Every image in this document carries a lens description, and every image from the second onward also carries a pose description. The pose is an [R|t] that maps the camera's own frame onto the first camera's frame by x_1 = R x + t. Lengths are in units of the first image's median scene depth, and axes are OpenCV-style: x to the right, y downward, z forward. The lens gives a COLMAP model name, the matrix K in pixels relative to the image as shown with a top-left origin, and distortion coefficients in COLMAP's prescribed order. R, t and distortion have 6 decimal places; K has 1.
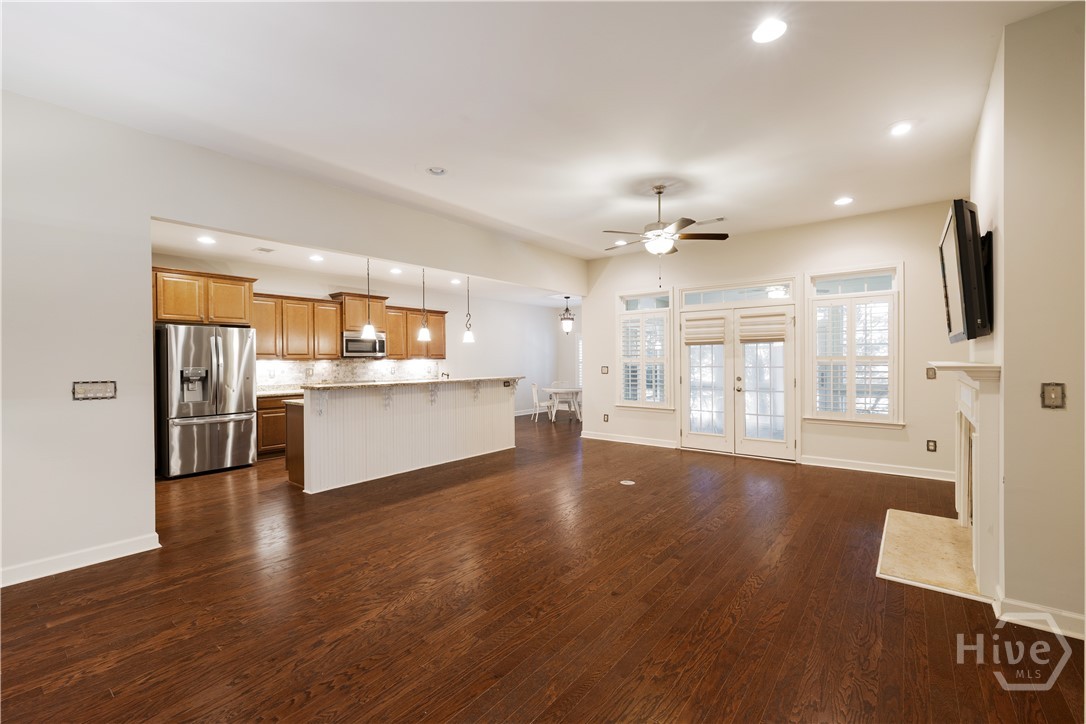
lens RADIAL K [[456.1, 0, 544.9], [0, 456.1, 366.5], [0, 0, 1]] dist [0.000245, 0.000385]
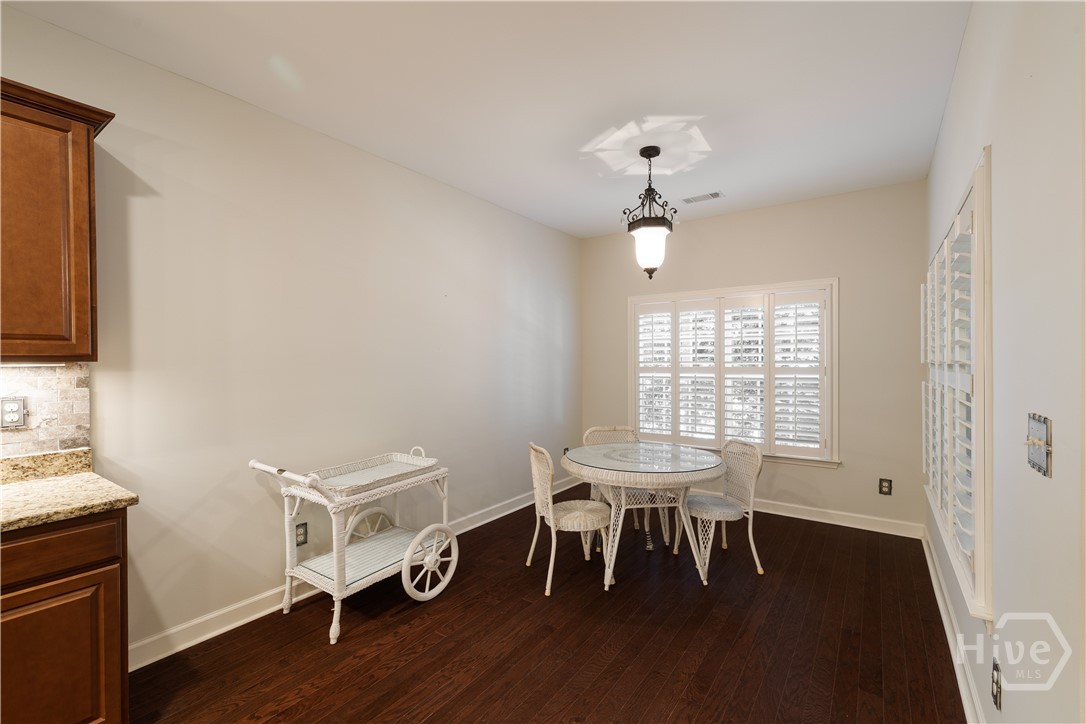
lens RADIAL K [[456.1, 0, 543.3], [0, 456.1, 366.9], [0, 0, 1]] dist [0.000245, 0.000385]
pose [[0.998601, 0.001903, 0.052853, -0.058274], [-0.001693, 0.999991, -0.004006, -0.019312], [-0.052860, 0.003911, 0.998594, 1.187965]]
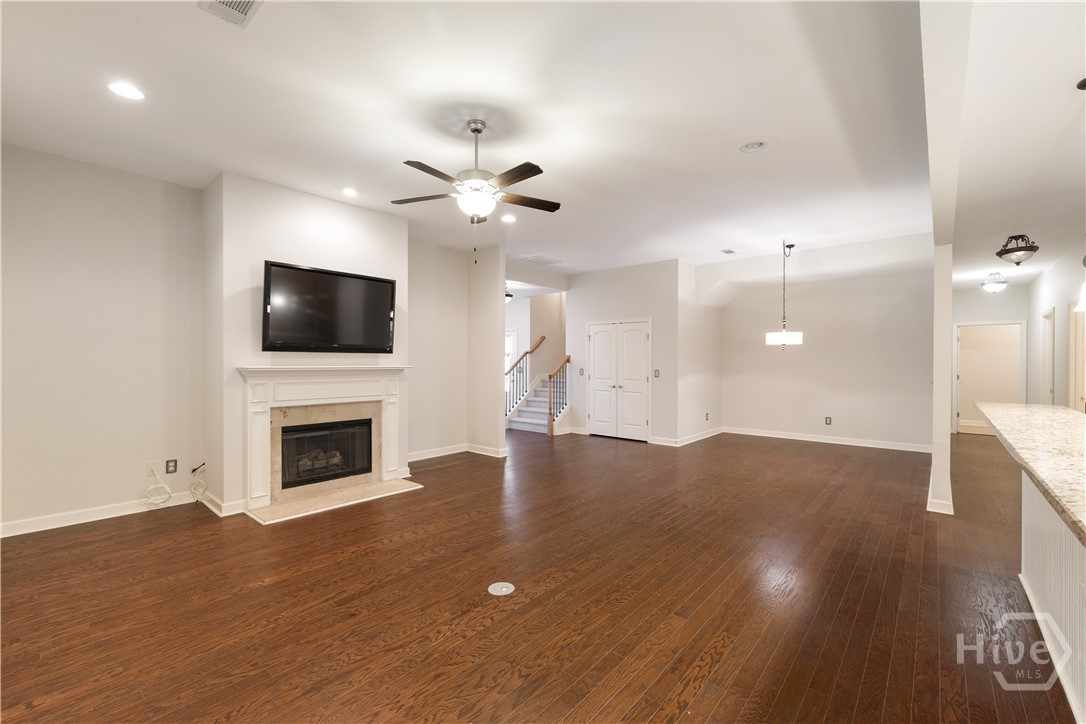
lens RADIAL K [[456.1, 0, 544.6], [0, 456.1, 363.0], [0, 0, 1]] dist [0.000245, 0.000385]
pose [[-0.999212, 0.005103, 0.039360, 0.086951], [0.005833, 0.999813, 0.018433, -0.021208], [-0.039259, 0.018648, -0.999055, 1.260750]]
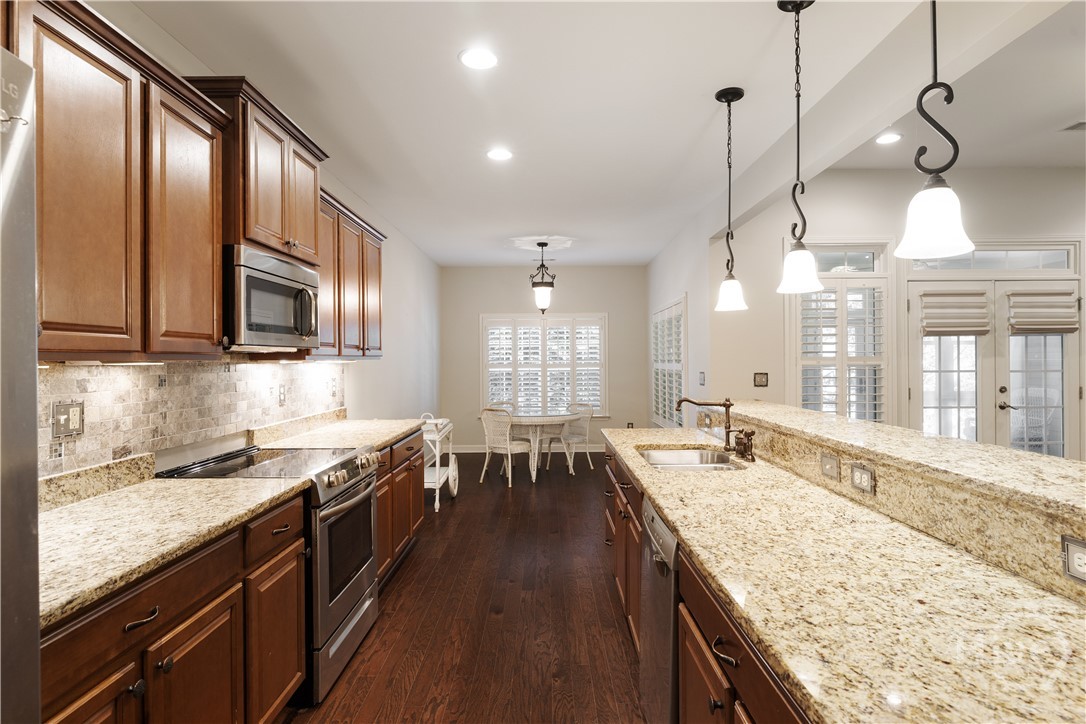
lens RADIAL K [[572.6, 0, 541.9], [0, 572.6, 357.5], [0, 0, 1]] dist [-0.000620, -0.000961]
pose [[0.786826, 0.003376, 0.617166, -0.607739], [0.011055, 0.999747, -0.019564, -0.009894], [-0.617076, 0.022216, 0.786590, 0.794614]]
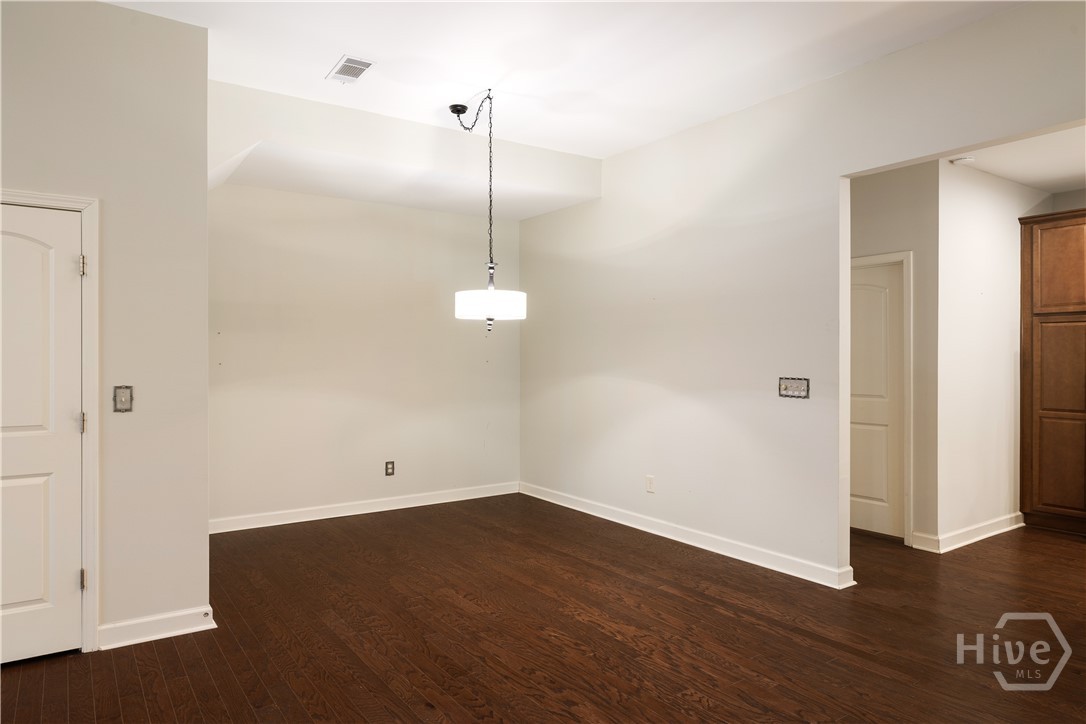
lens RADIAL K [[688.9, 0, 543.9], [0, 688.9, 358.5], [0, 0, 1]] dist [-0.005197, 0.004653]
pose [[-0.288817, 0.010445, -0.957327, 0.249855], [-0.011567, 0.999829, 0.014399, -0.010471], [0.957314, 0.015232, -0.288647, 0.467876]]
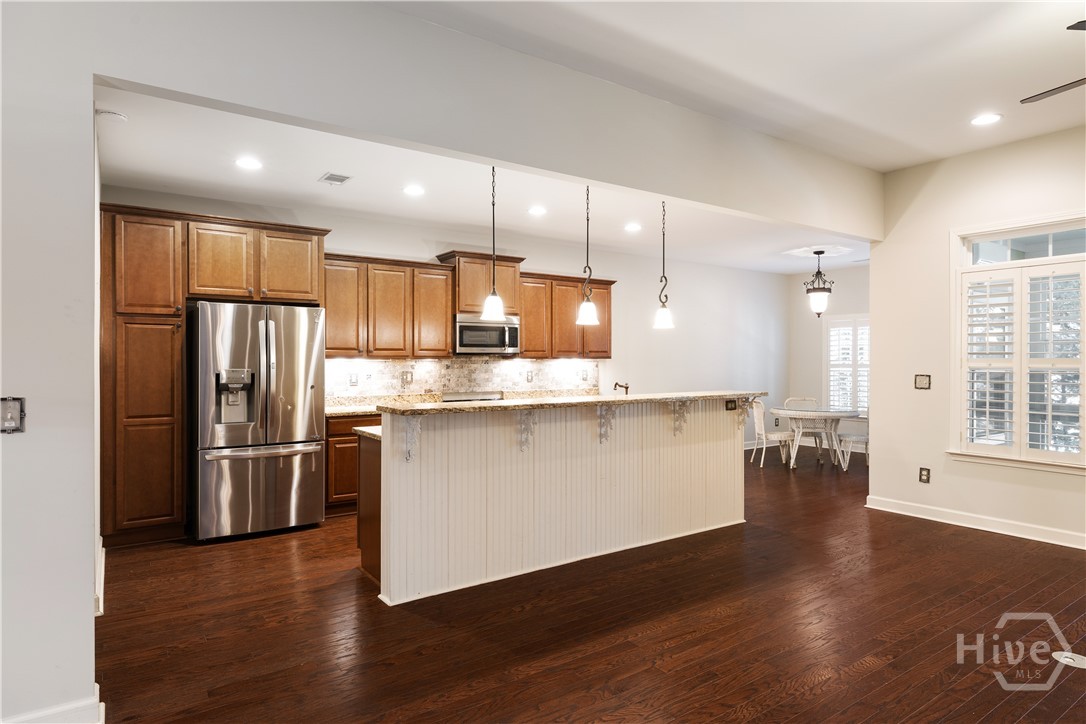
lens RADIAL K [[615.9, 0, 543.6], [0, 615.9, 365.9], [0, 0, 1]] dist [0.005326, -0.005991]
pose [[0.958463, 0.010084, -0.285040, -0.101144], [-0.011502, 0.999928, -0.003299, -0.003984], [0.284986, 0.006441, 0.958510, 0.266774]]
